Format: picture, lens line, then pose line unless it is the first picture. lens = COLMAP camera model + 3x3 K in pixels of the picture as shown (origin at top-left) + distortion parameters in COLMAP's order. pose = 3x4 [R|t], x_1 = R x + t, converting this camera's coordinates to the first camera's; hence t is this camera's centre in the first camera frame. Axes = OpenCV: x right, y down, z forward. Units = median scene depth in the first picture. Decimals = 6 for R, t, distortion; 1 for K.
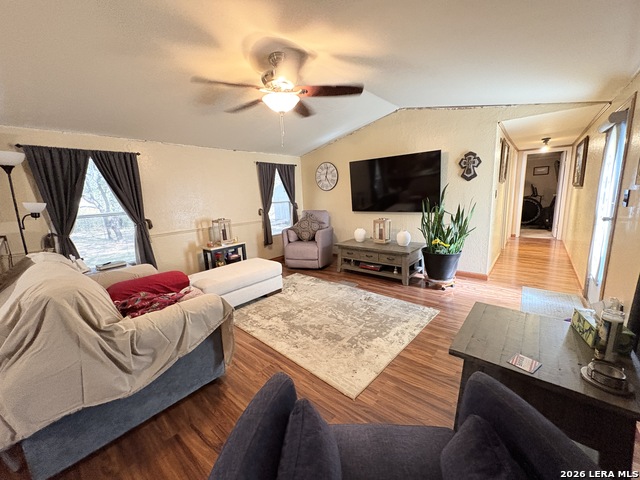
lens RADIAL K [[254.6, 0, 320.0], [0, 254.6, 240.0], [0, 0, 1]] dist [-0.000851, -0.000226]
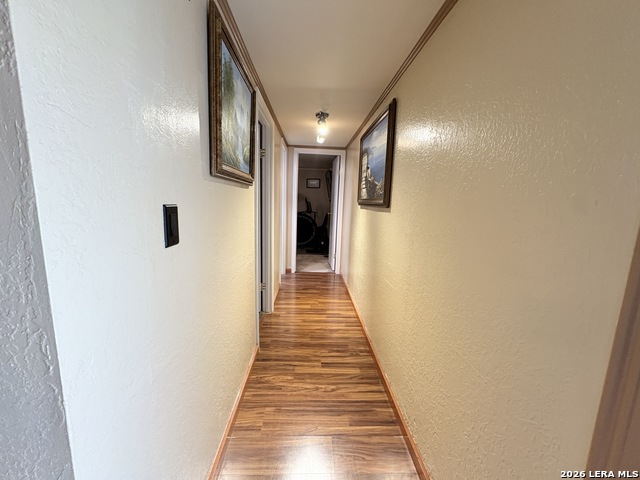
lens RADIAL K [[254.6, 0, 320.0], [0, 254.6, 240.0], [0, 0, 1]] dist [-0.000851, -0.000226]
pose [[0.736660, -0.034209, 0.675398, 0.354261], [0.050563, 0.998710, -0.004565, -0.088738], [-0.674371, 0.037513, 0.737440, 0.425386]]
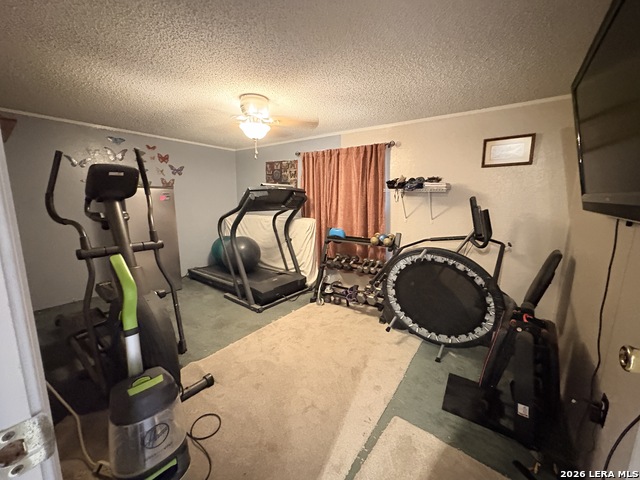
lens RADIAL K [[254.6, 0, 320.0], [0, 254.6, 240.0], [0, 0, 1]] dist [-0.000851, -0.000226]
pose [[0.996908, 0.043835, 0.065217, 0.785201], [-0.043023, 0.998979, -0.013799, -0.194695], [-0.065755, 0.010950, 0.997776, 0.888851]]
